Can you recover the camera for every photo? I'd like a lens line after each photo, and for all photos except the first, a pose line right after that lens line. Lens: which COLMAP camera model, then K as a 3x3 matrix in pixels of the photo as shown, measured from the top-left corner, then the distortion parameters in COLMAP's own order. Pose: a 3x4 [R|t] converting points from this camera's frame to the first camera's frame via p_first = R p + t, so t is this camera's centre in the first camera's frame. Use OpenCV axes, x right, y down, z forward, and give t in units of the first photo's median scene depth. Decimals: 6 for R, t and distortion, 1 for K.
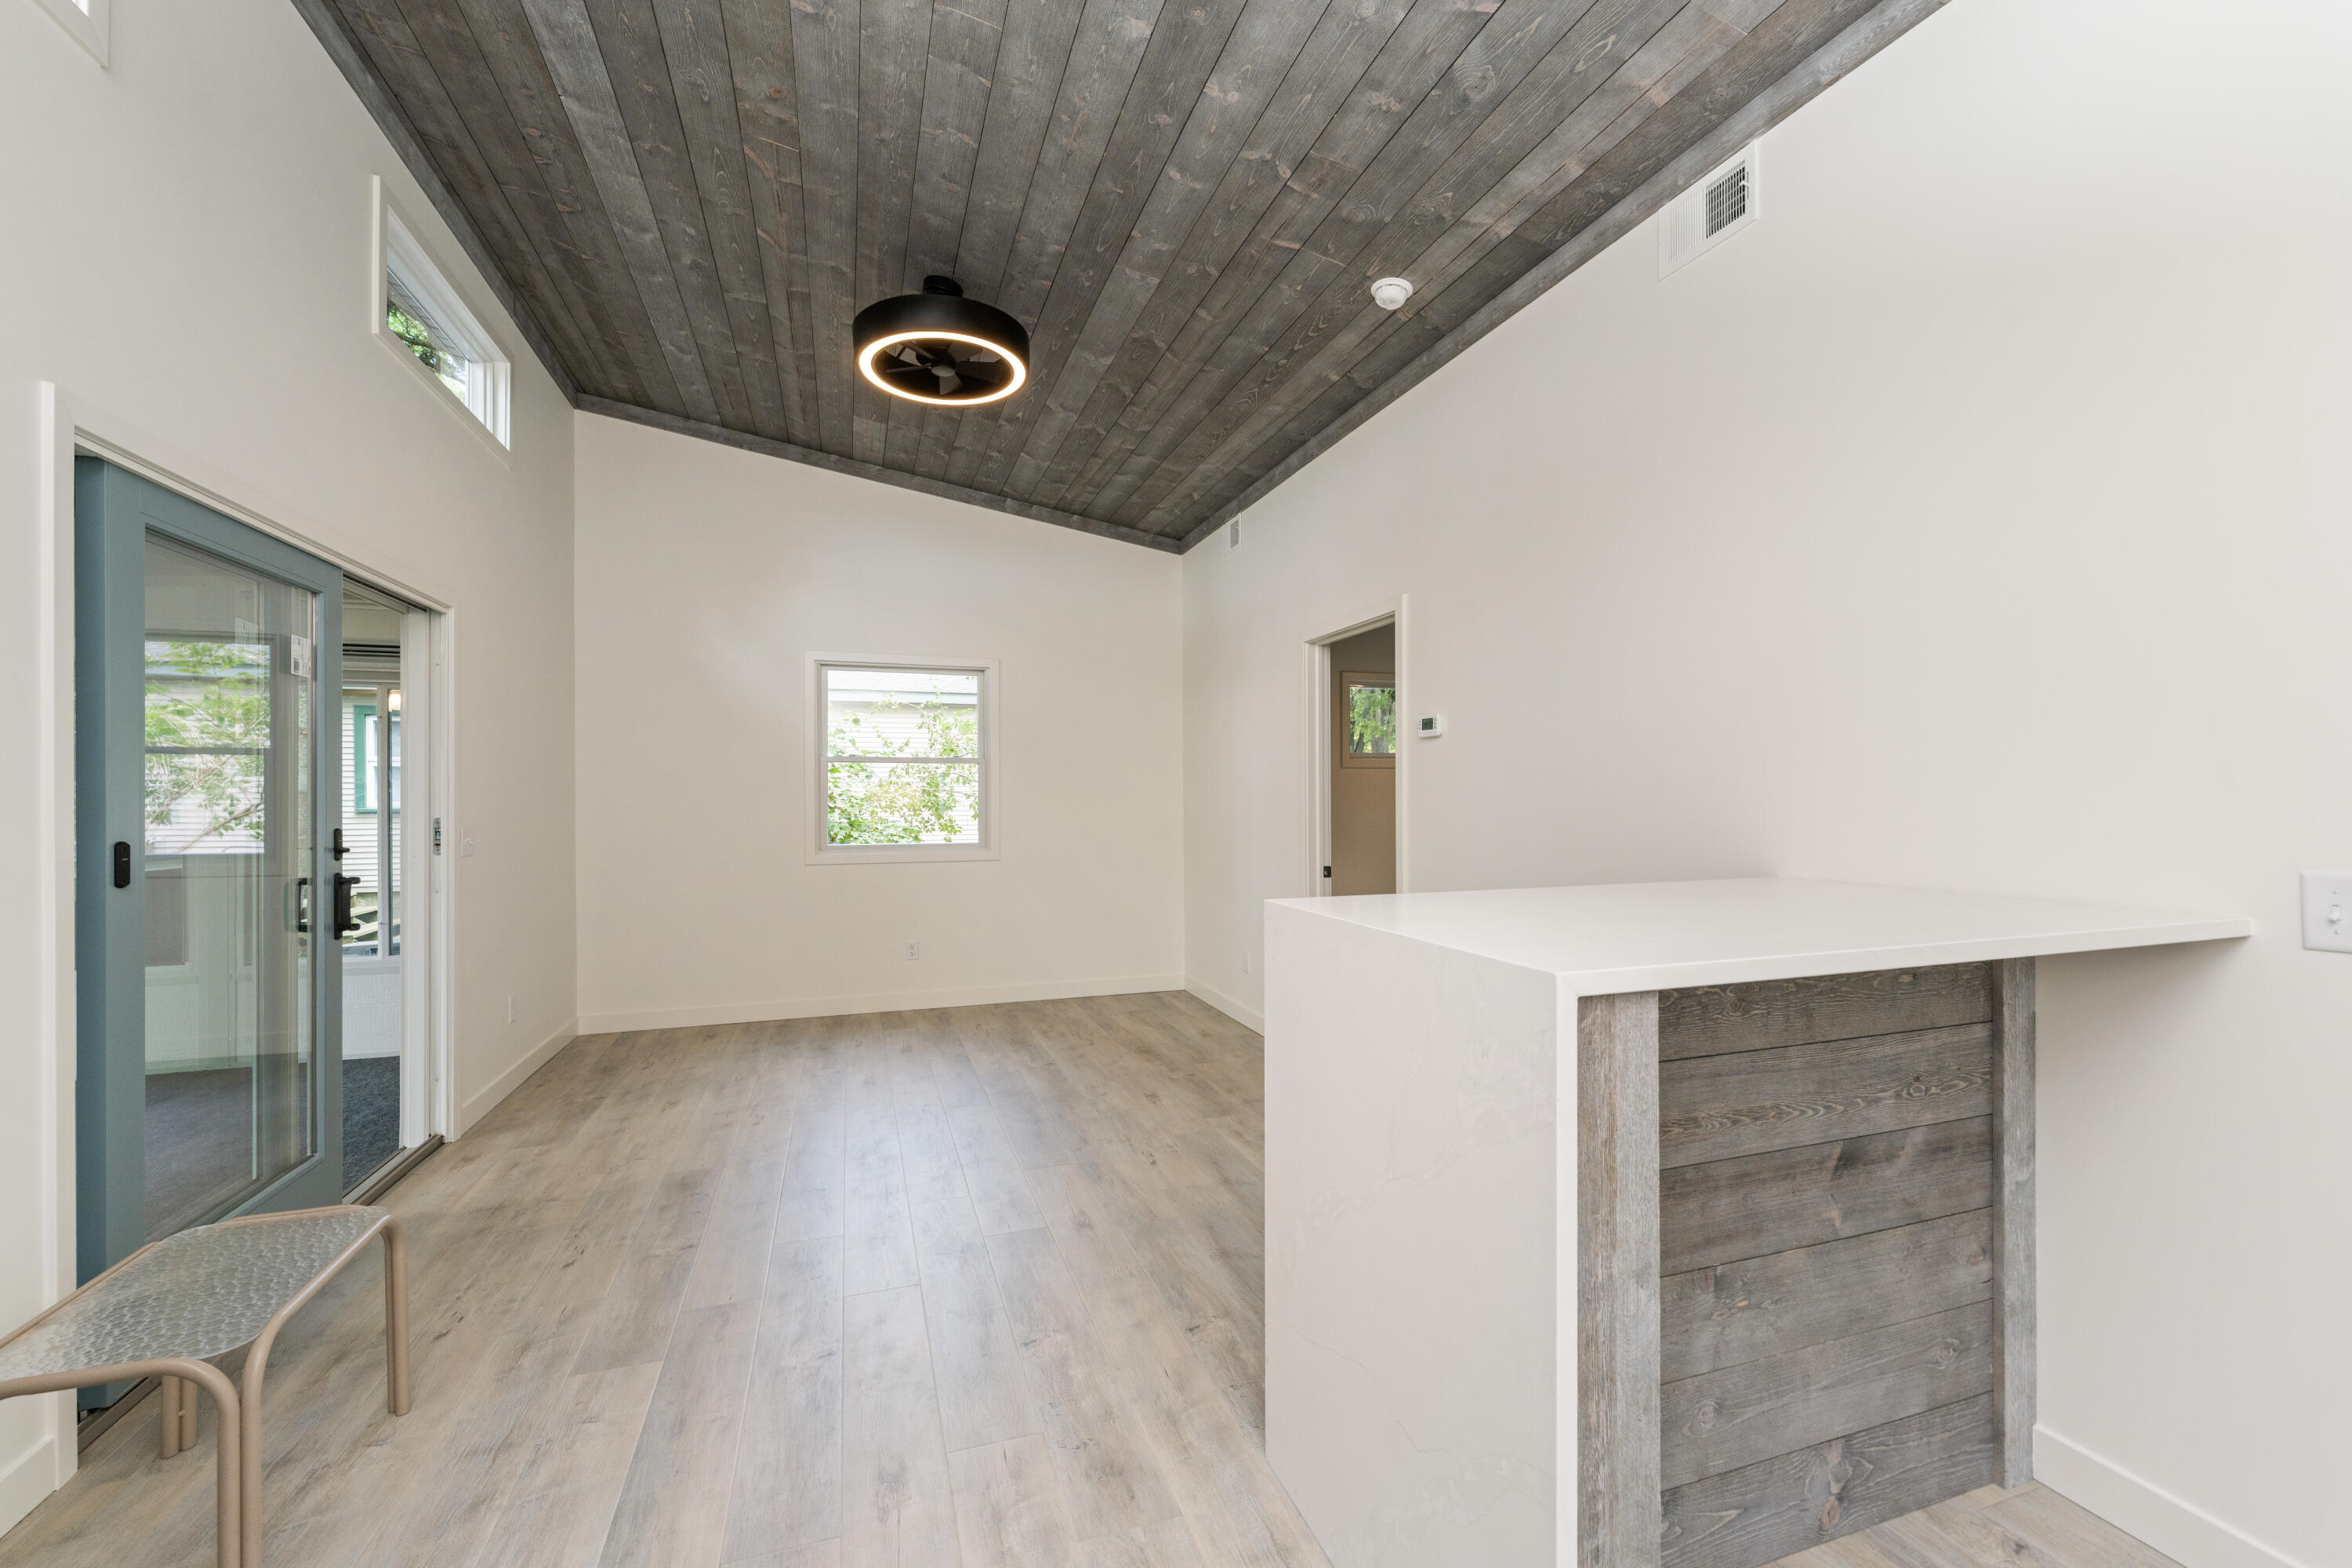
lens RADIAL K [[958.1, 0, 1174.6], [0, 958.1, 797.6], [0, 0, 1]] dist [0.001818, -0.002697]
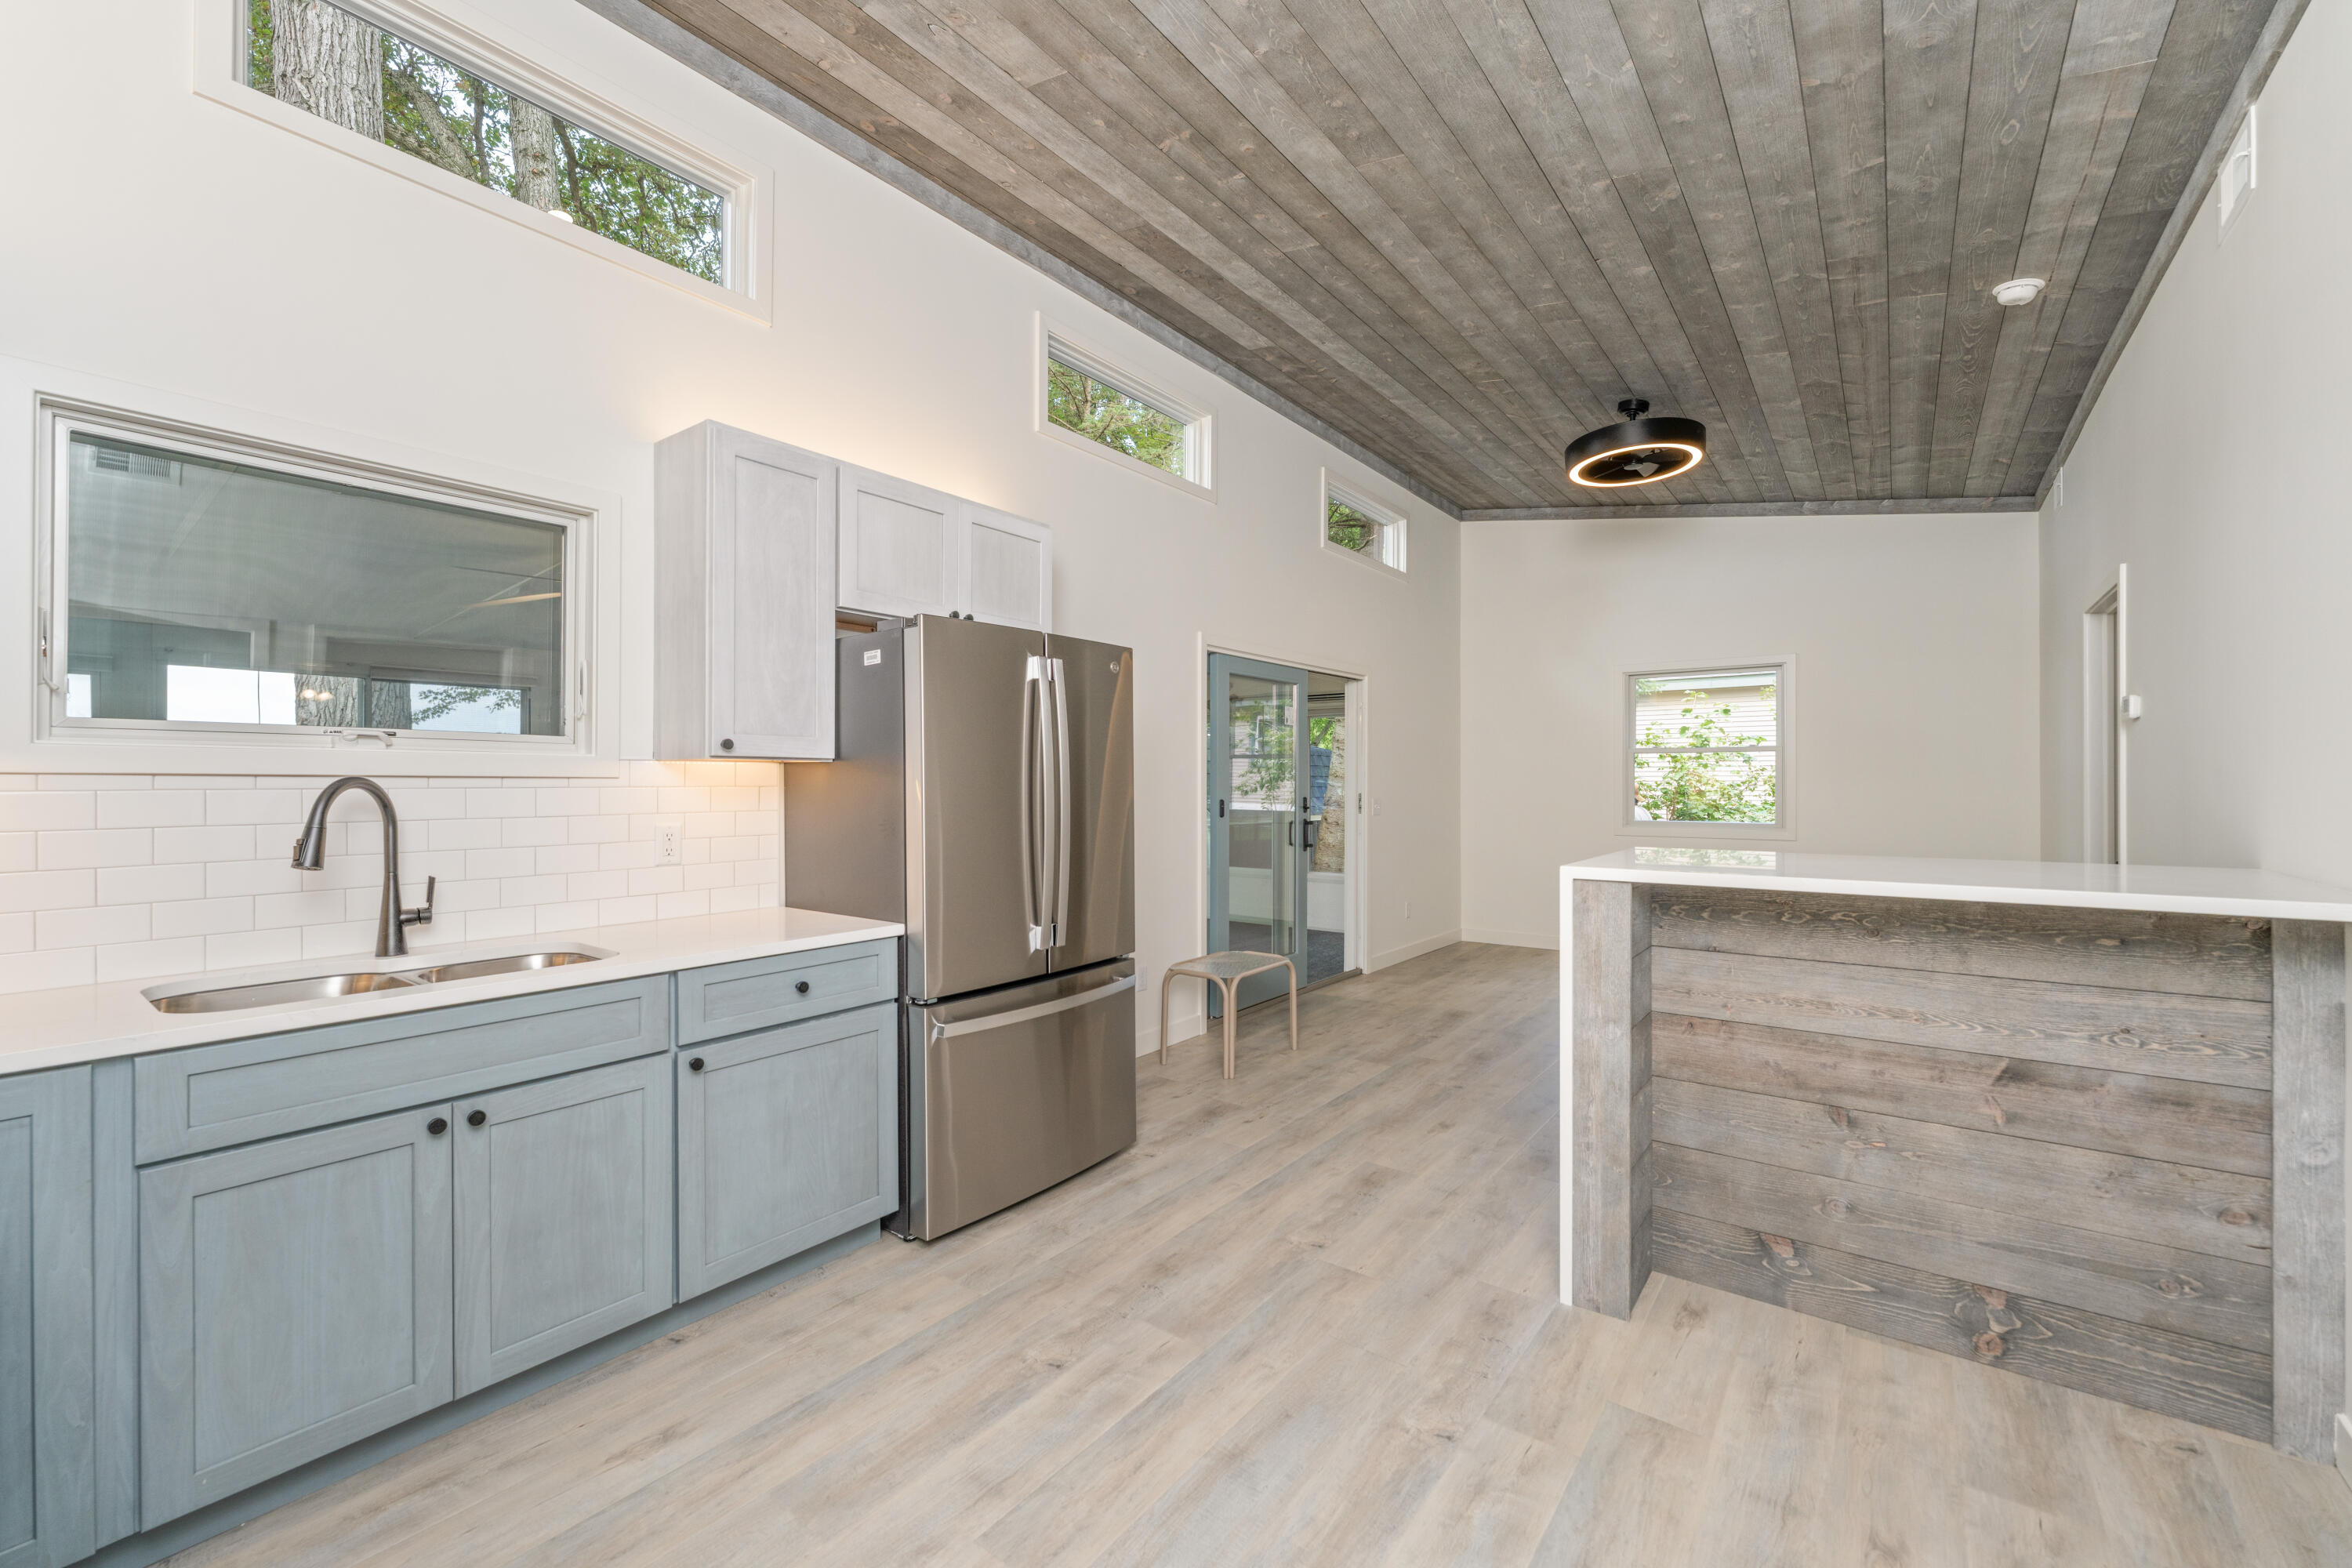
lens RADIAL K [[947.2, 0, 1176.0], [0, 947.2, 784.0], [0, 0, 1]] dist [0.000639, 0.000001]
pose [[0.557756, 0.005666, -0.829986, 0.523038], [-0.002301, 0.999983, 0.005280, -0.004026], [0.830002, -0.001035, 0.557760, -0.285586]]
